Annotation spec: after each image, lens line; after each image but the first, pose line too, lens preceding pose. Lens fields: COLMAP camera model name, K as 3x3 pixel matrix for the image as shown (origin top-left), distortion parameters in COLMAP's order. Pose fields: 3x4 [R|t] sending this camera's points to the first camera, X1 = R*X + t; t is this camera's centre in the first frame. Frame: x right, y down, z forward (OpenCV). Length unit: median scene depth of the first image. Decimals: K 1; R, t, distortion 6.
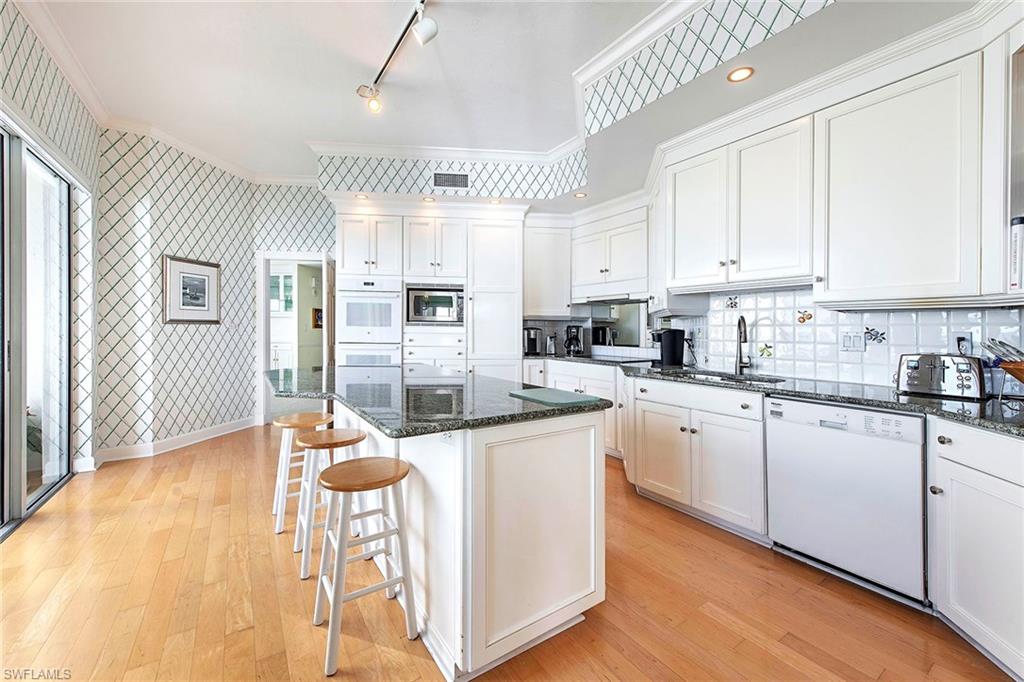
lens RADIAL K [[406.2, 0, 516.1], [0, 406.2, 336.3], [0, 0, 1]] dist [-0.000063, 0.000009]
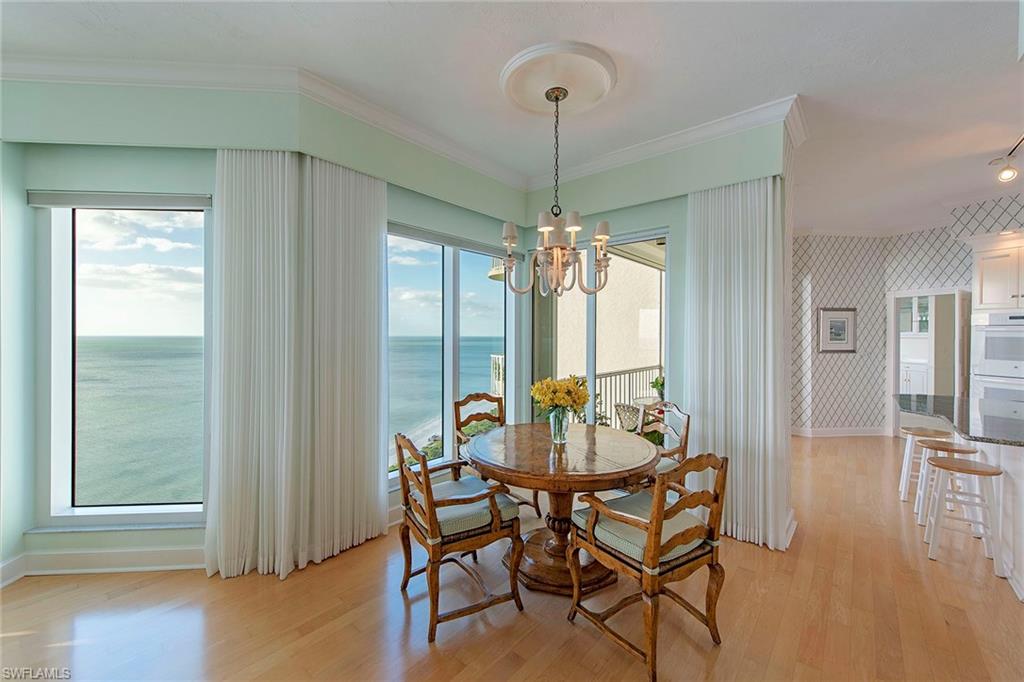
lens RADIAL K [[406.2, 0, 516.1], [0, 406.2, 336.3], [0, 0, 1]] dist [-0.000063, 0.000009]
pose [[0.261047, -0.004937, -0.965313, 0.294668], [-0.021664, 0.999705, -0.010972, -0.048915], [0.965083, 0.023777, 0.260863, -0.468133]]
